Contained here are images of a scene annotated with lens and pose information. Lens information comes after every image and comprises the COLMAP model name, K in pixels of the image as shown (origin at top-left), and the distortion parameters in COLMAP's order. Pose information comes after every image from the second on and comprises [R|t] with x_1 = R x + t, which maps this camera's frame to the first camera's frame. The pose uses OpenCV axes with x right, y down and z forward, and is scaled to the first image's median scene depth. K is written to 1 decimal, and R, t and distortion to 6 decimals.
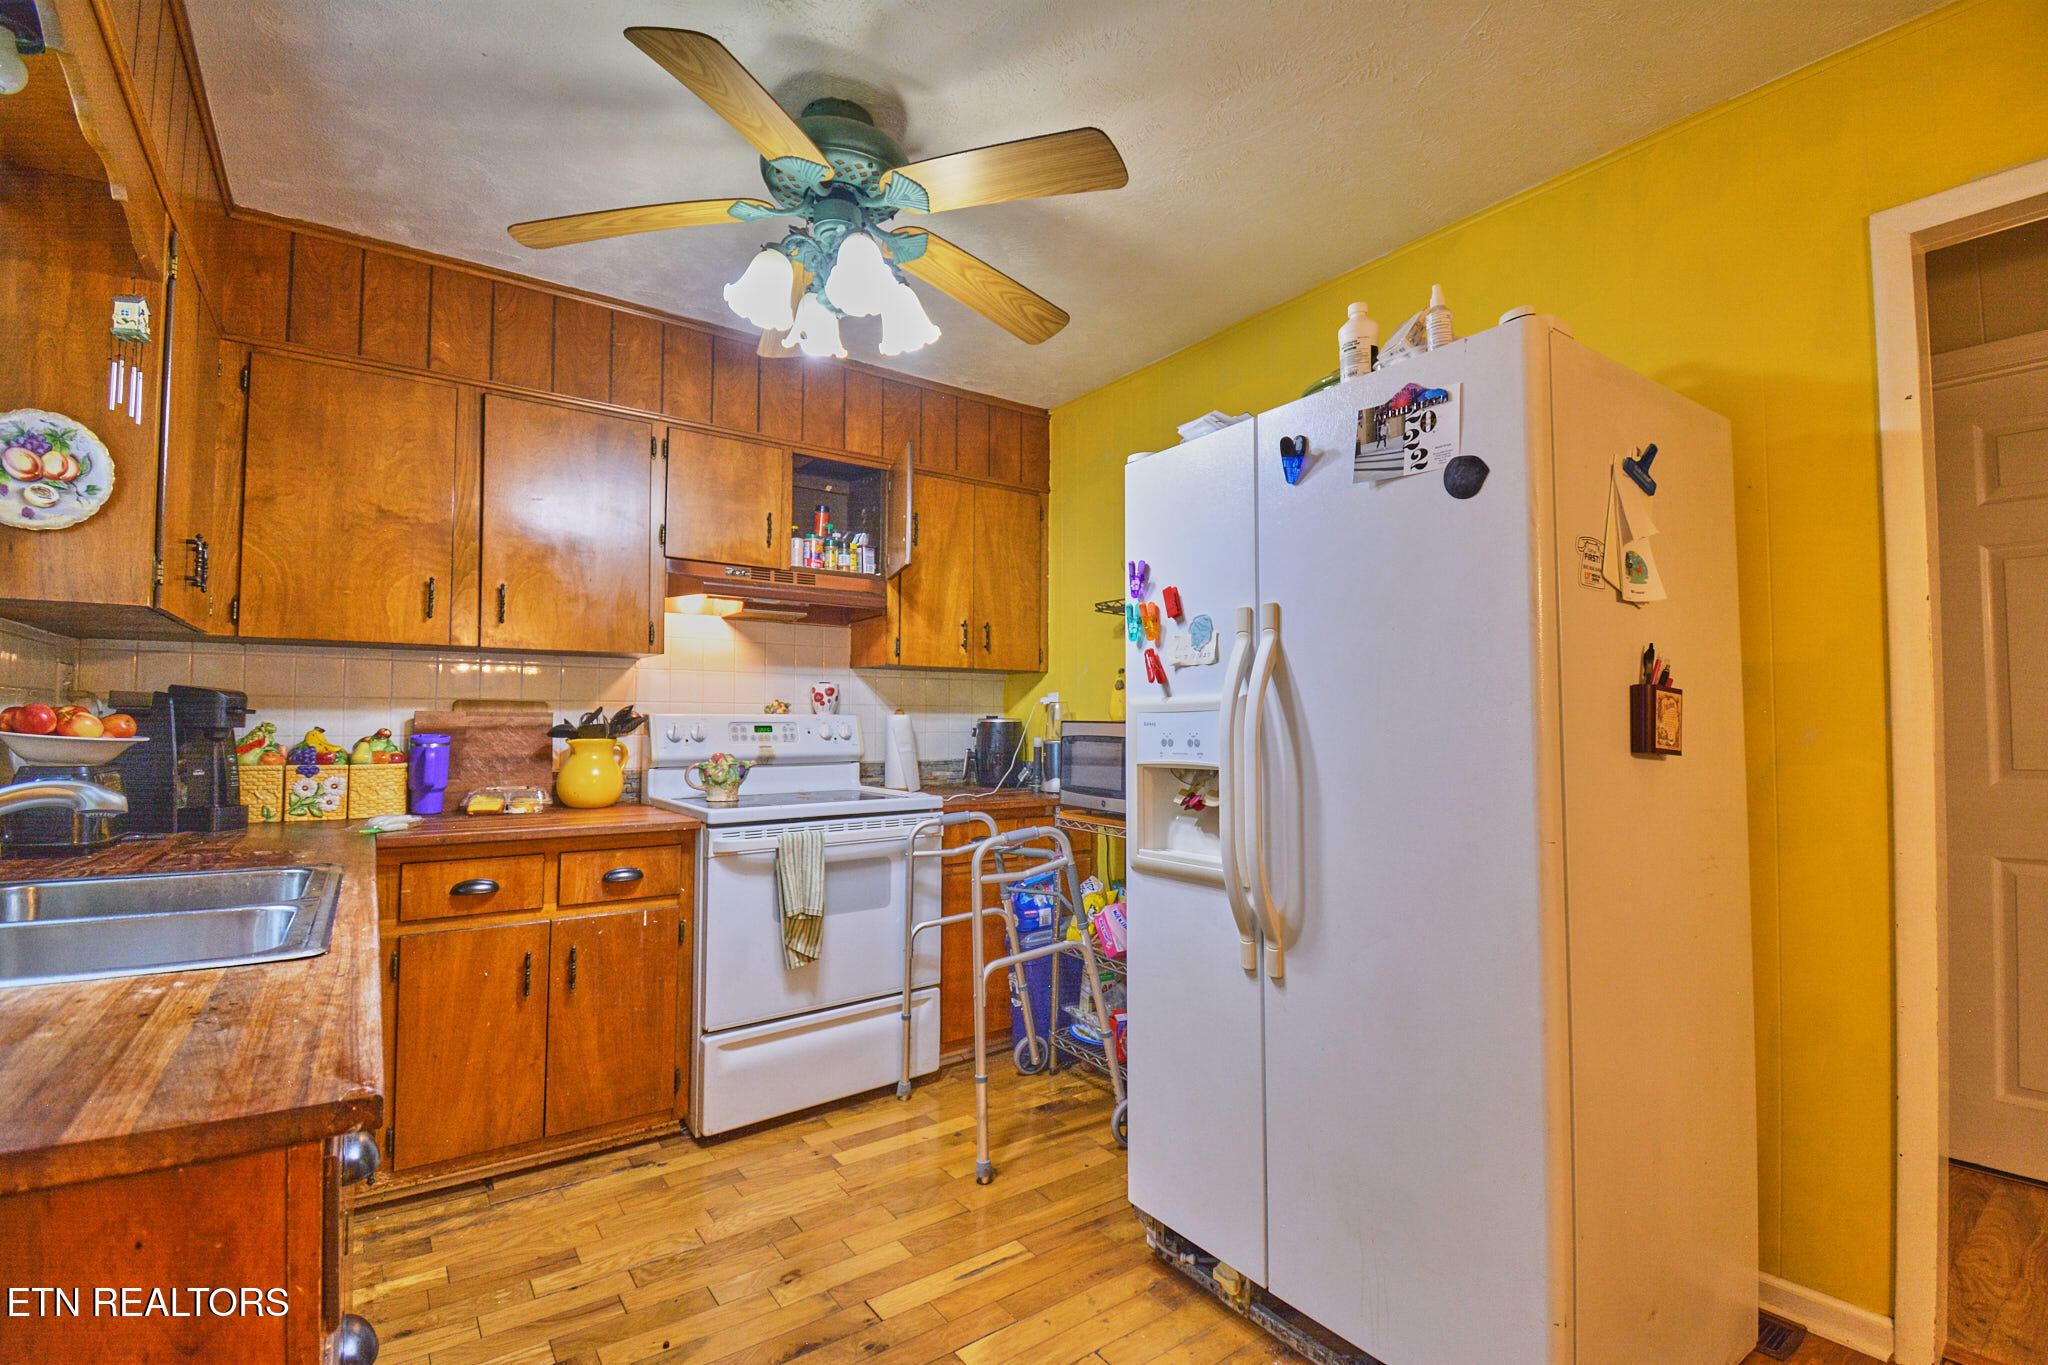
lens RADIAL K [[903.1, 0, 1030.3], [0, 903.1, 684.1], [0, 0, 1]] dist [-0.007257, -0.007754]
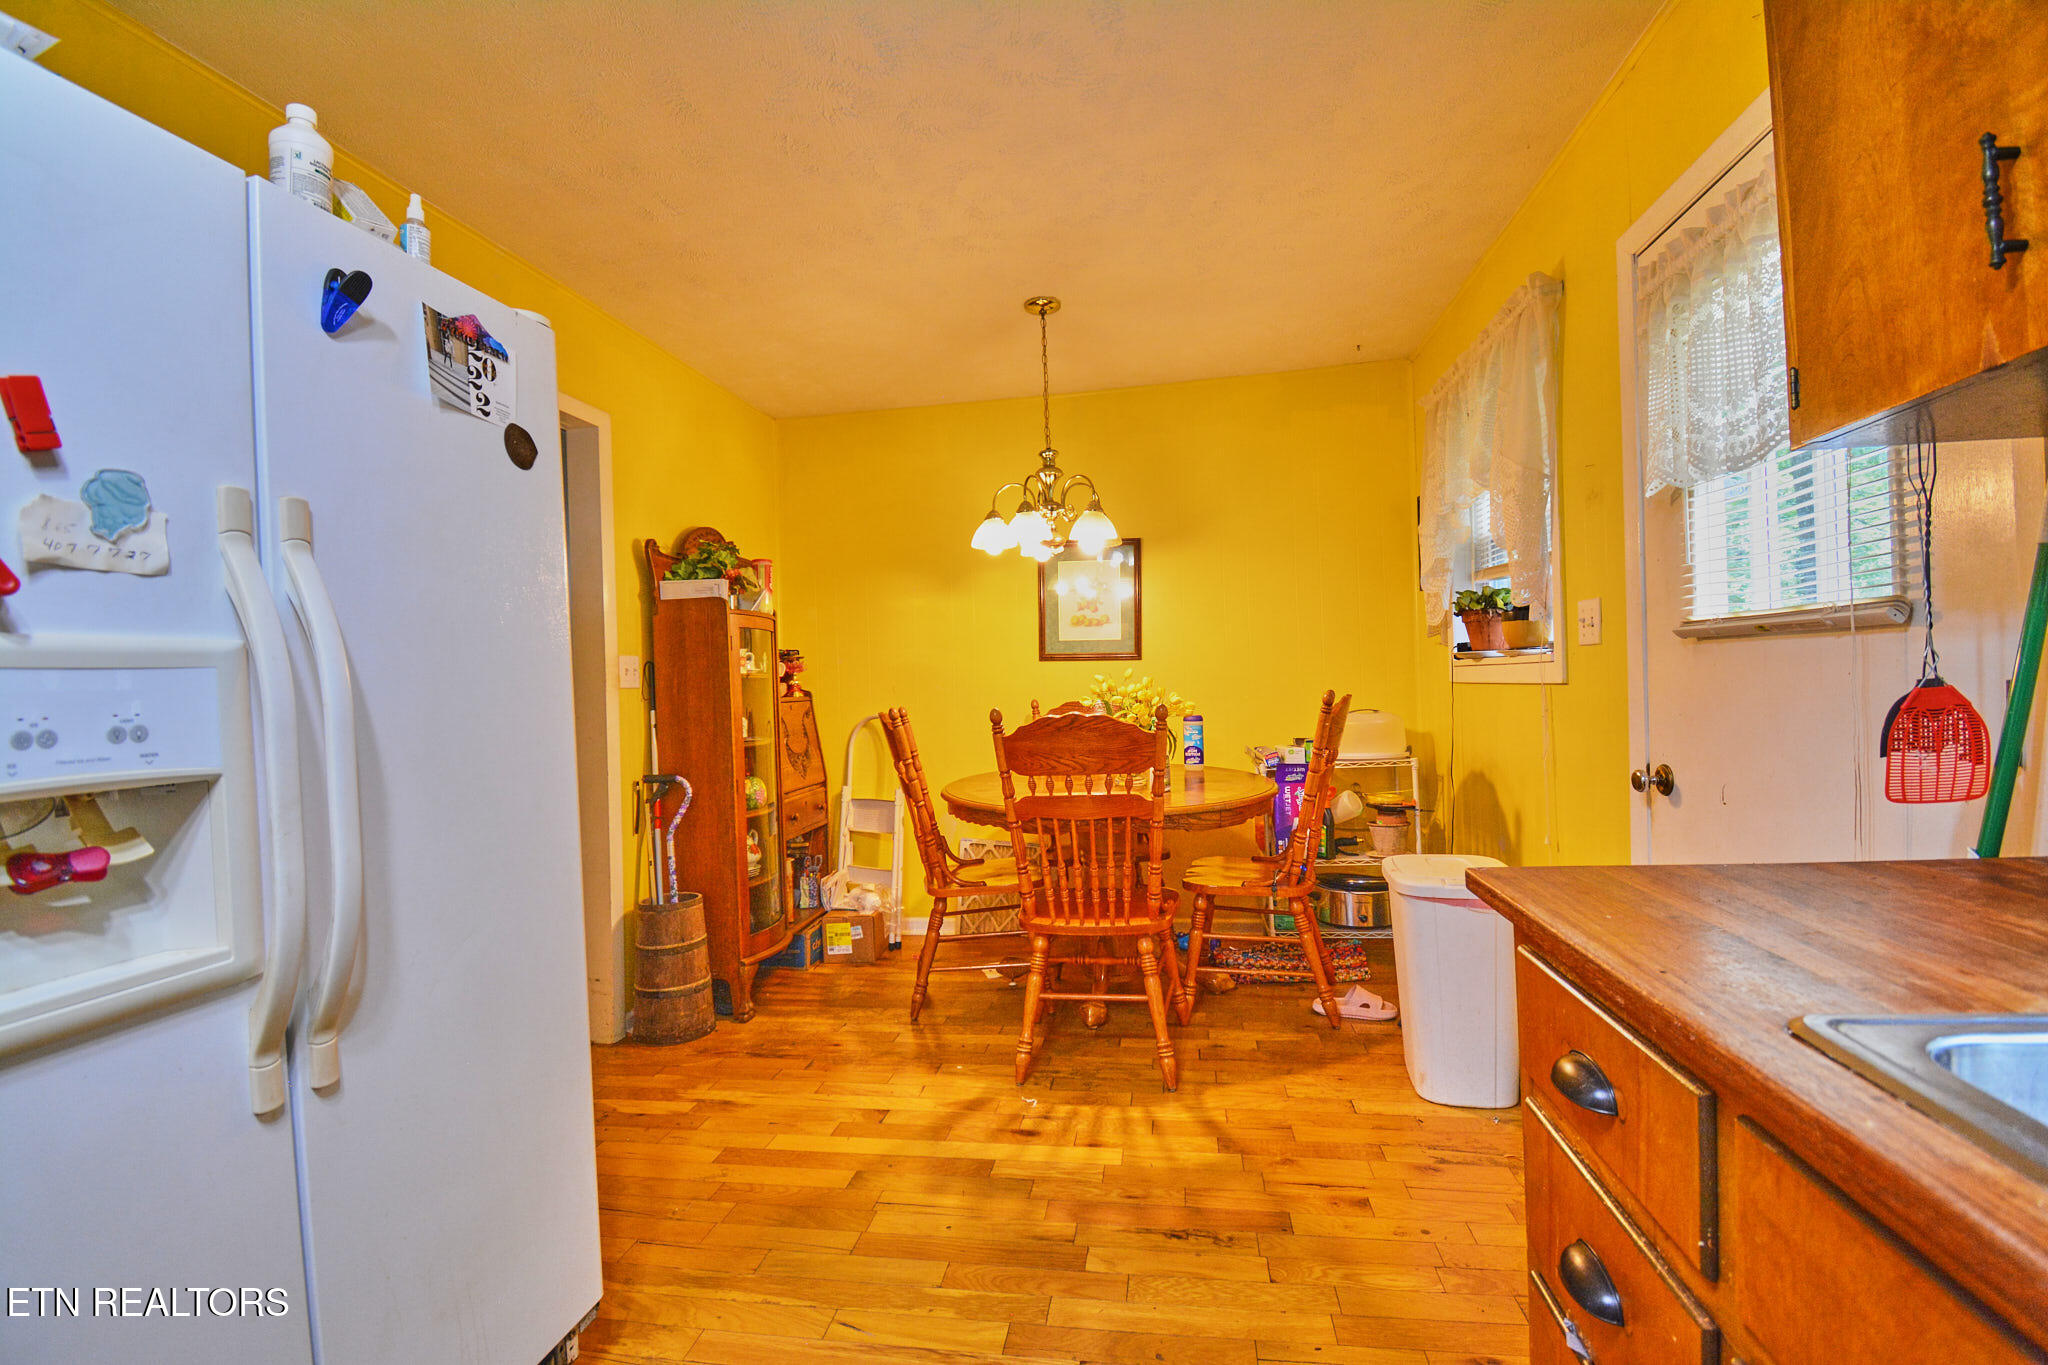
lens RADIAL K [[903.1, 0, 1019.8], [0, 903.1, 677.8], [0, 0, 1]] dist [-0.007257, -0.007754]
pose [[-0.682783, 0.028545, 0.730063, -0.374185], [0.001395, 0.999286, -0.037767, 0.040996], [-0.730620, -0.024768, -0.682335, 0.746156]]
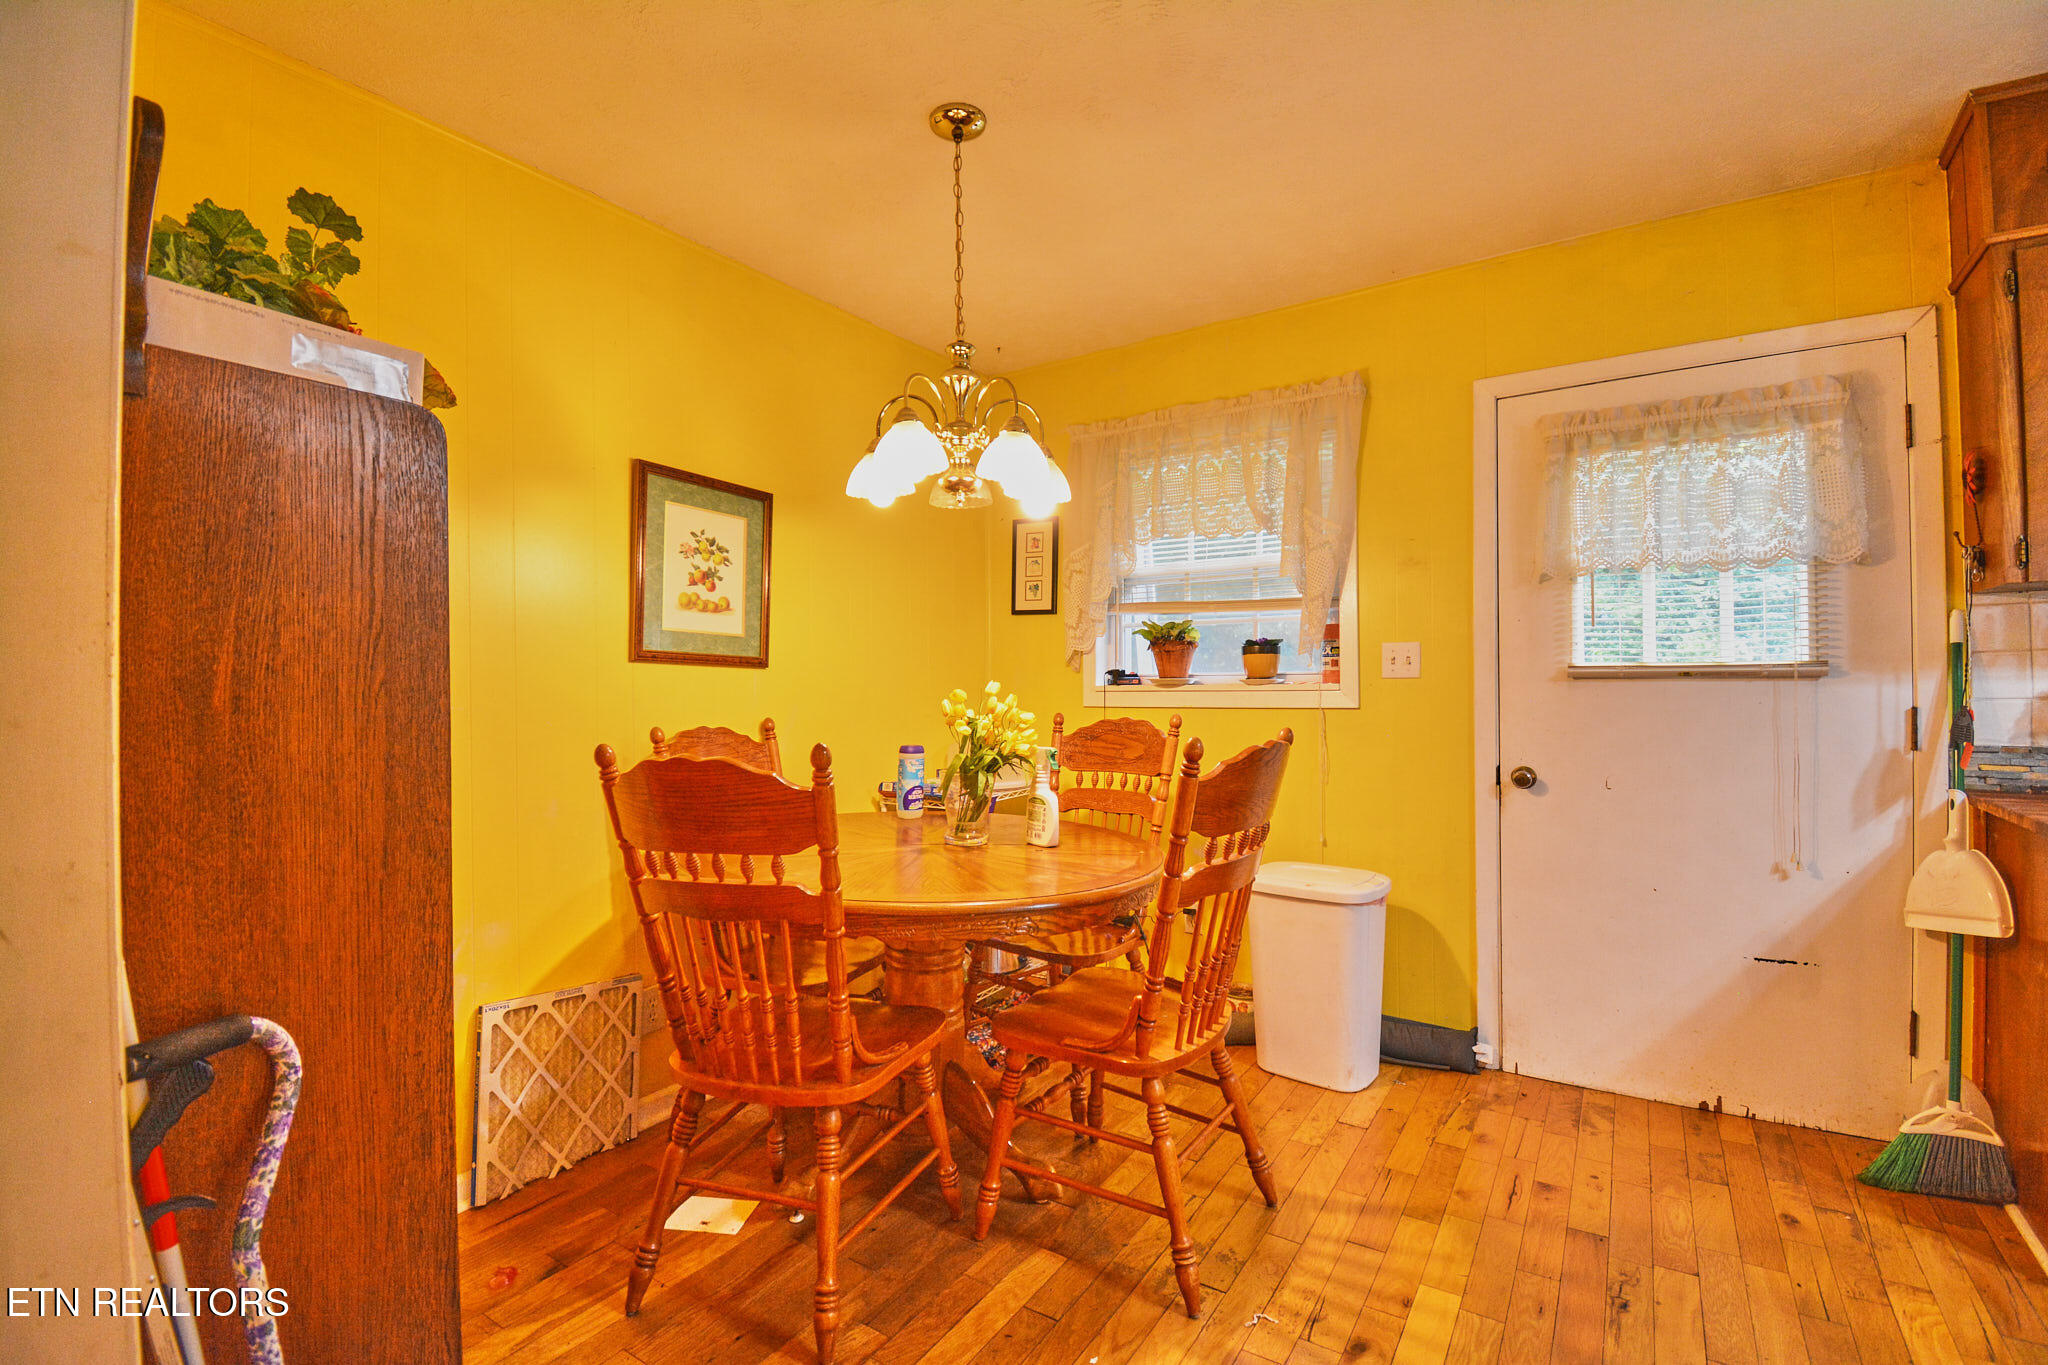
lens RADIAL K [[903.1, 0, 1022.4], [0, 903.1, 682.5], [0, 0, 1]] dist [-0.007257, -0.007754]
pose [[-0.945250, 0.003242, -0.326332, 0.756026], [0.020583, 0.998552, -0.049703, 0.027283], [0.325699, -0.053699, -0.943947, 0.643063]]
